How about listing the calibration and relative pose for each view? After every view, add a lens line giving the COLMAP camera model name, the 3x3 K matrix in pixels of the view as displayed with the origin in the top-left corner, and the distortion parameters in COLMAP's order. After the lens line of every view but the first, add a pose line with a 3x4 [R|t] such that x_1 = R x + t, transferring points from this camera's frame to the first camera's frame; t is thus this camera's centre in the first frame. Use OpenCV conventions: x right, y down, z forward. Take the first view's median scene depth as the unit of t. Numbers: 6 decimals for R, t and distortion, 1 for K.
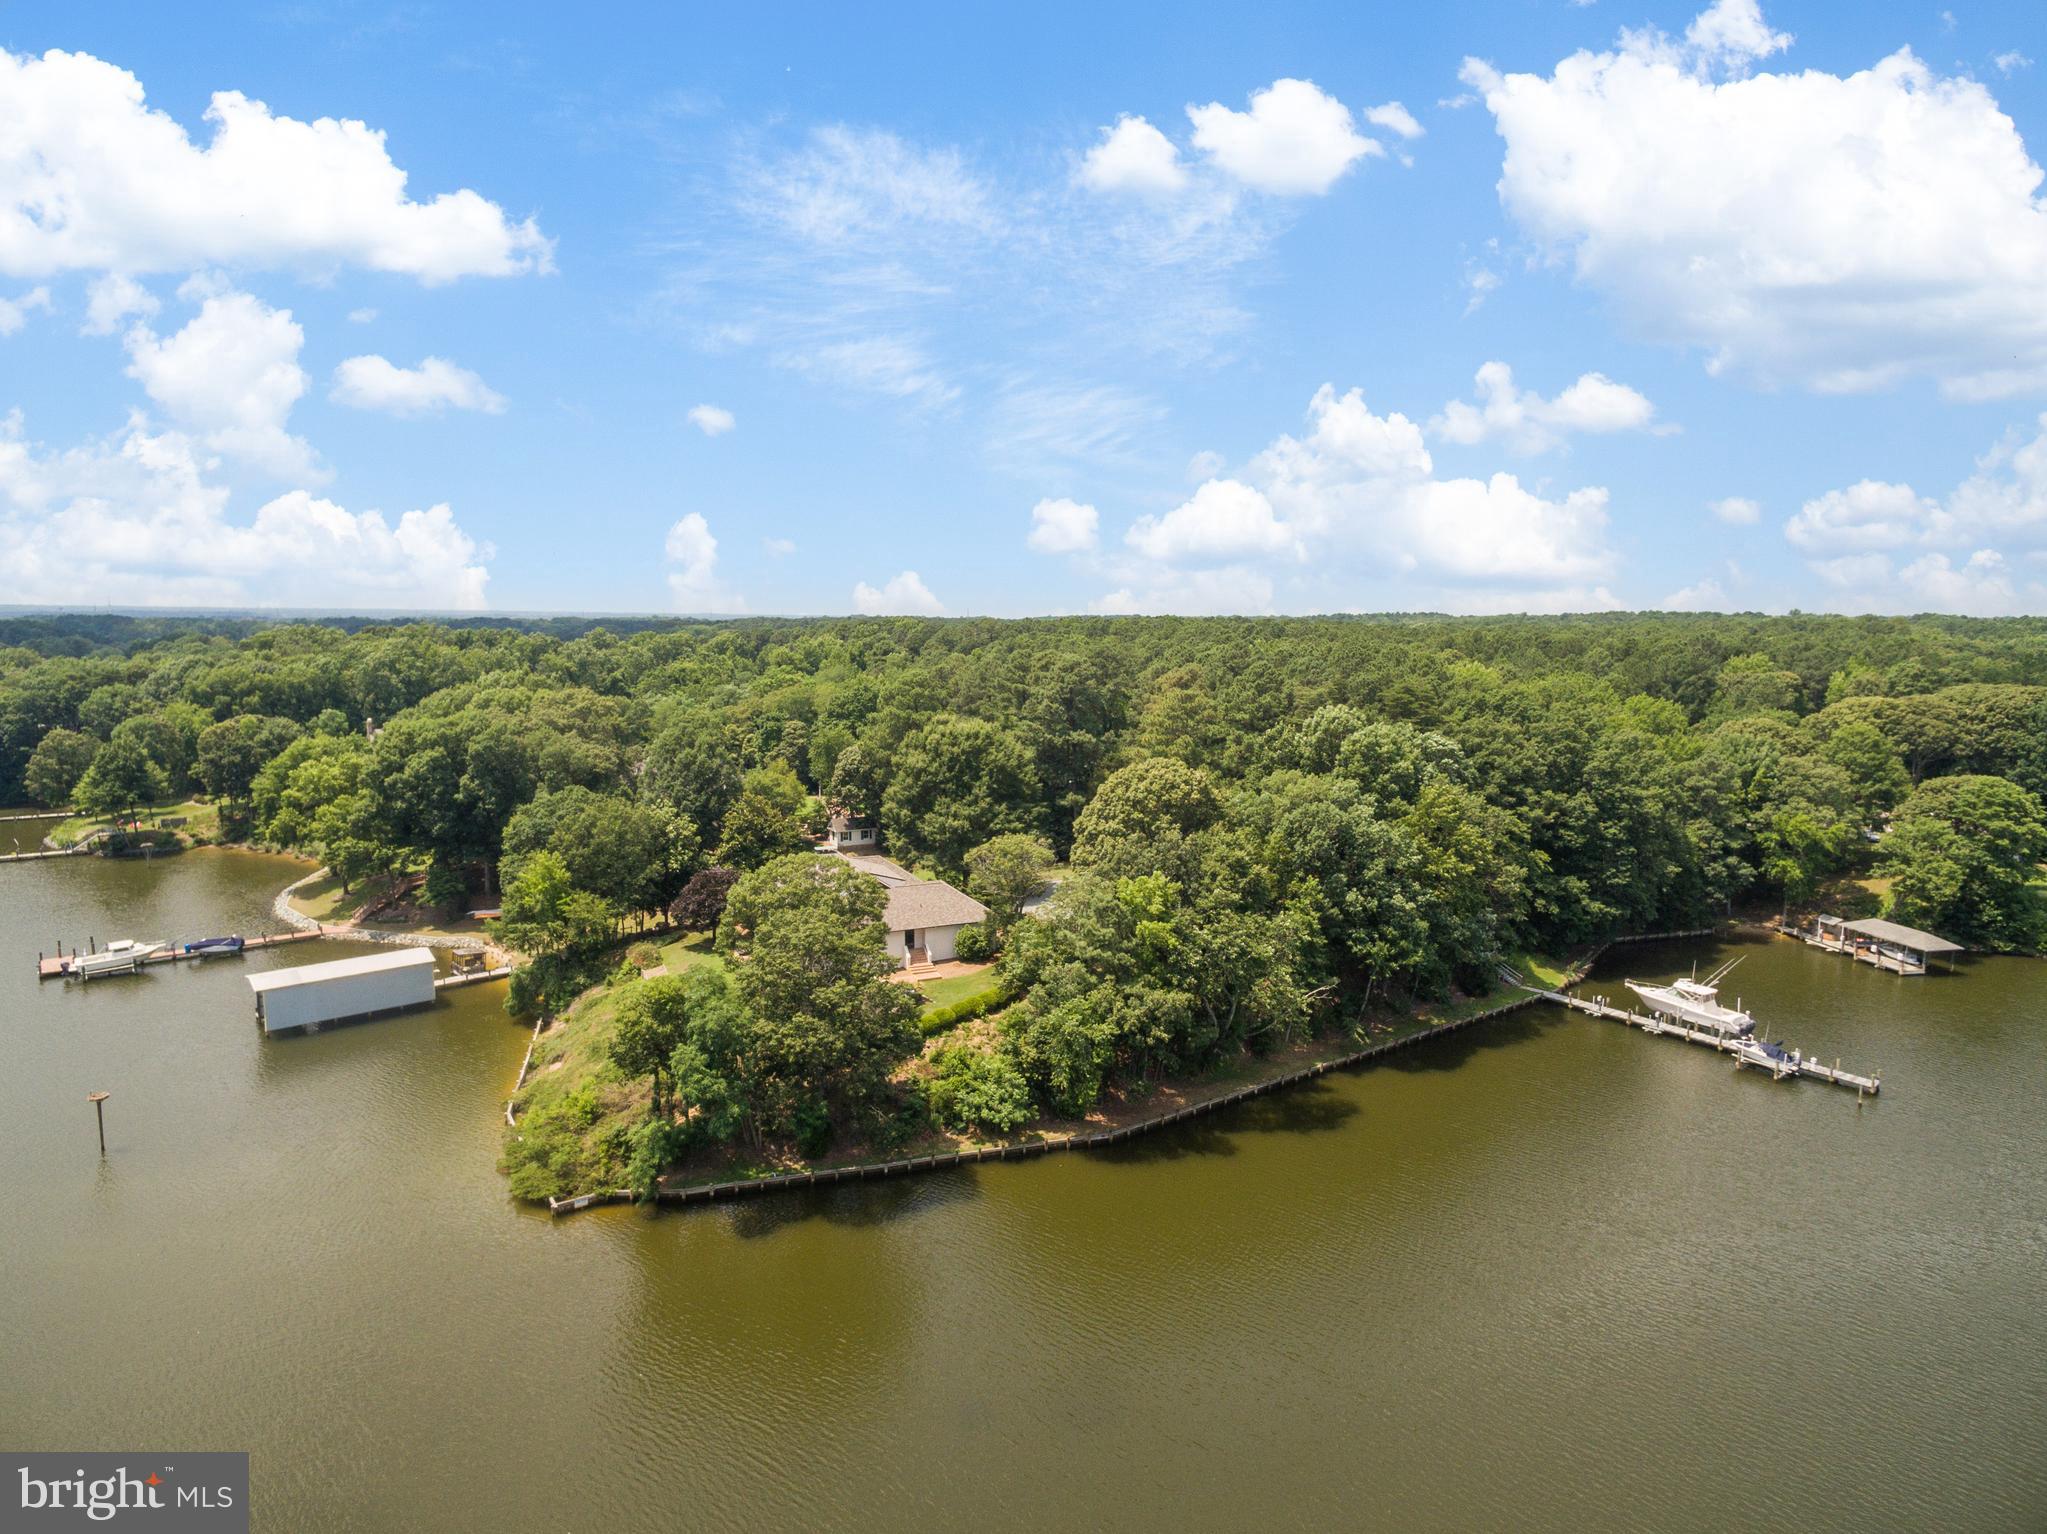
lens RADIAL K [[1115.4, 0, 1003.7], [0, 1115.4, 764.4], [0, 0, 1]] dist [-0.004737, -0.001027]
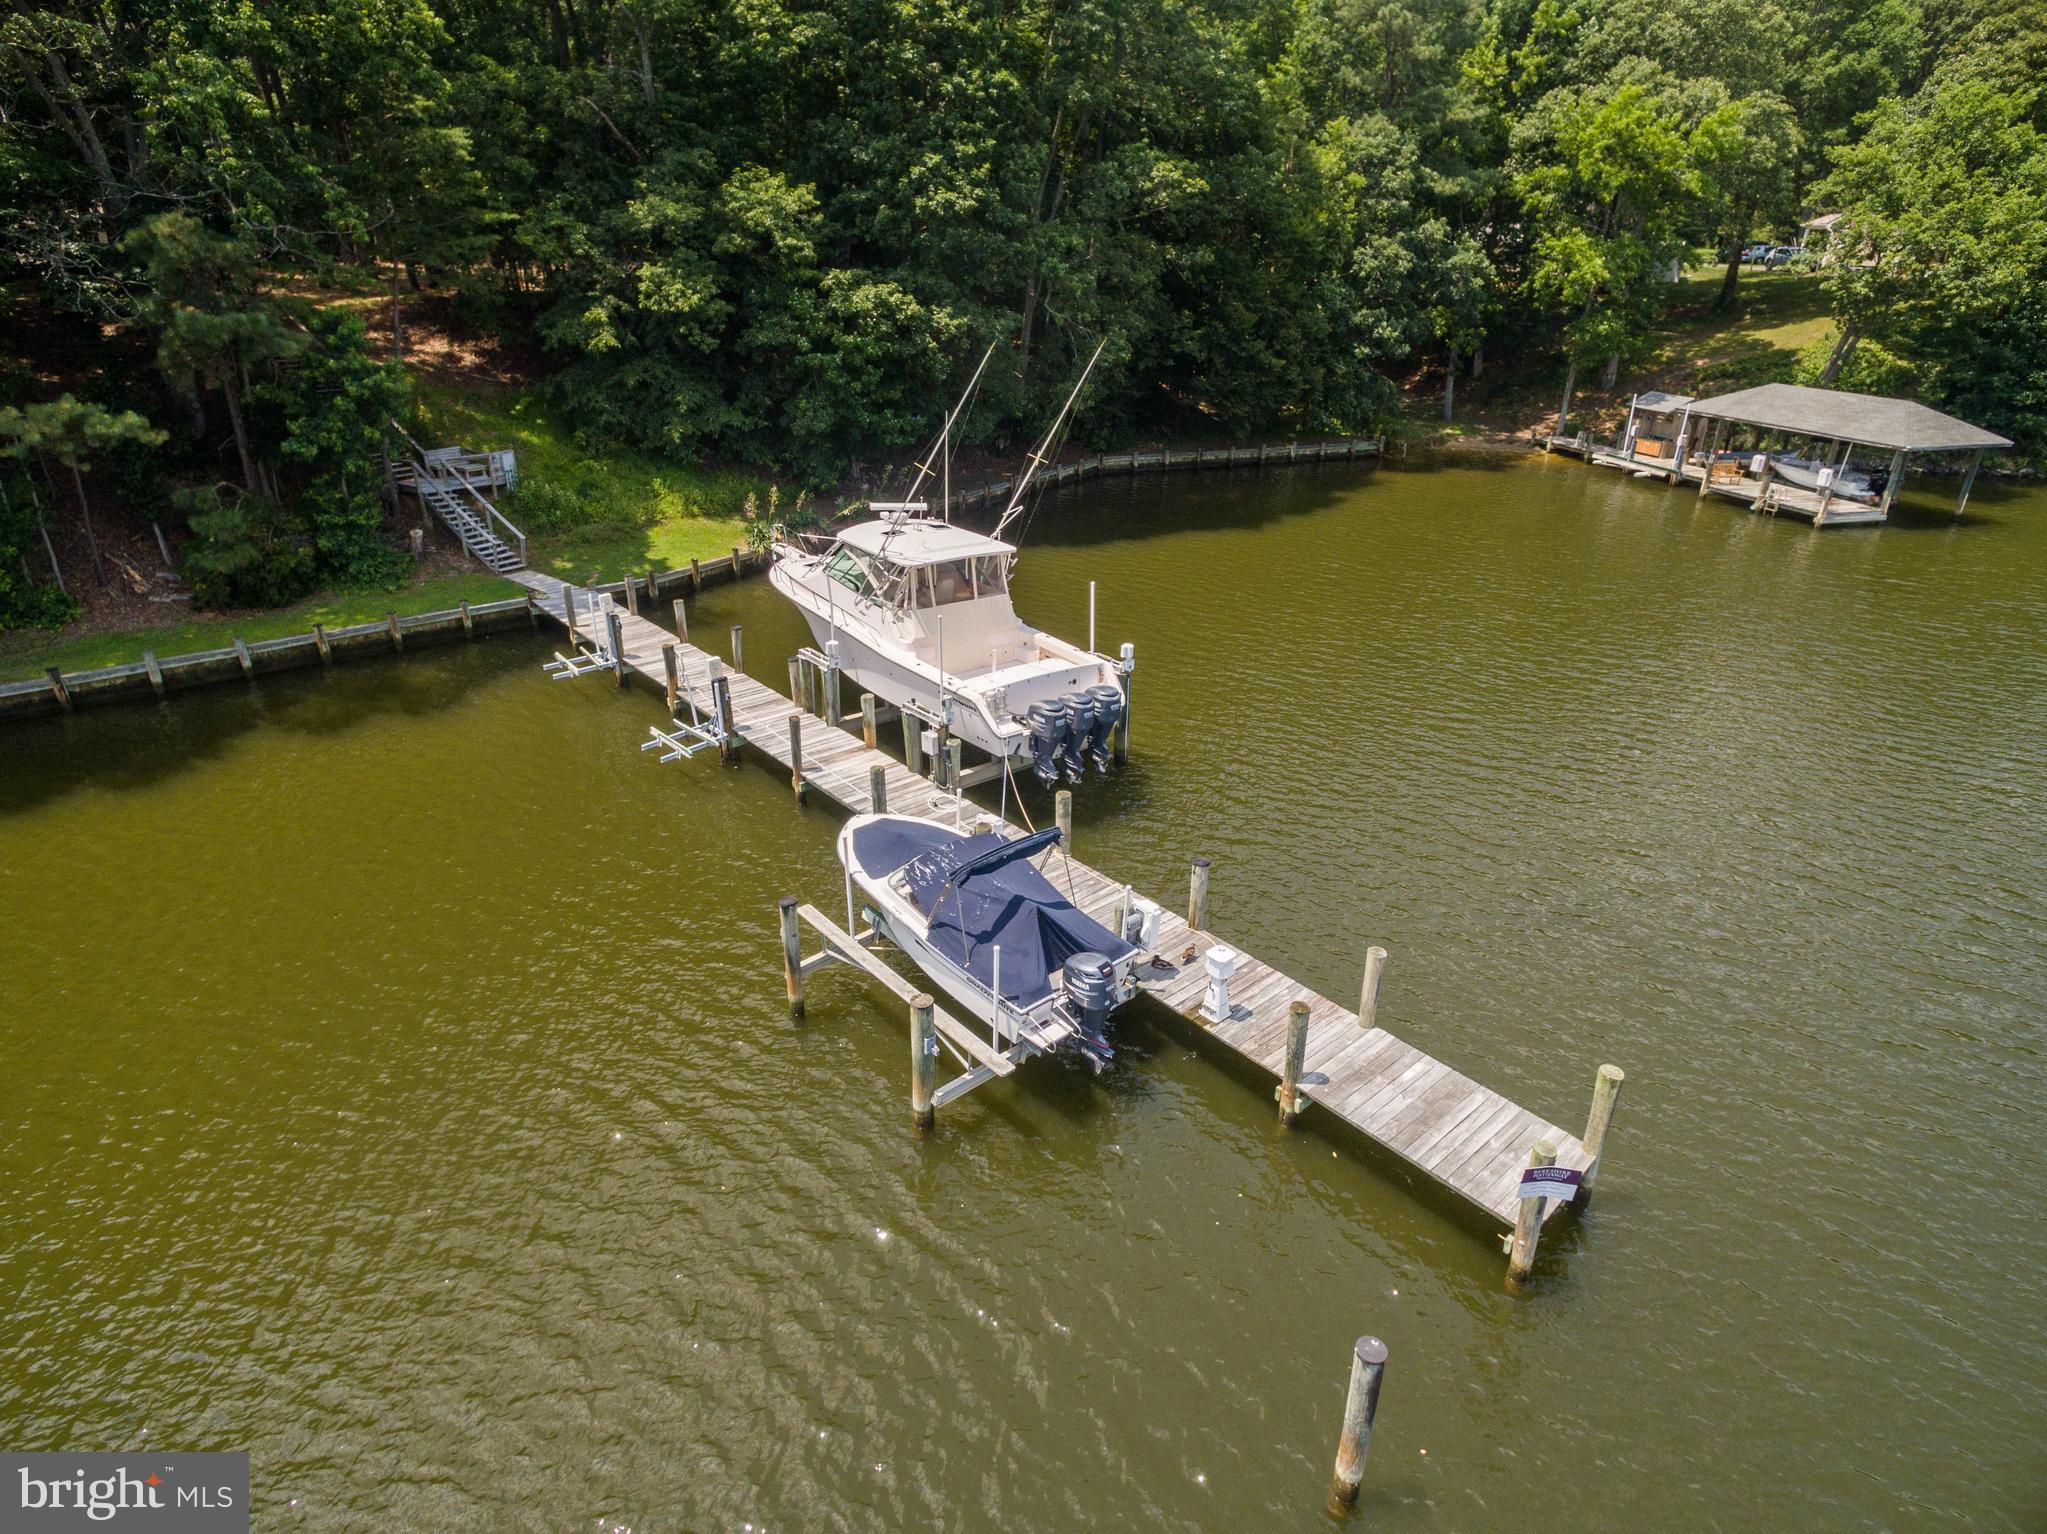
lens RADIAL K [[1115.4, 0, 1032.0], [0, 1115.4, 771.5], [0, 0, 1]] dist [-0.004737, -0.001027]
pose [[0.996282, -0.033551, 0.079354, 0.510726], [0.007356, 0.950820, 0.309656, 0.145705], [-0.085840, -0.307921, 0.947532, 0.640669]]
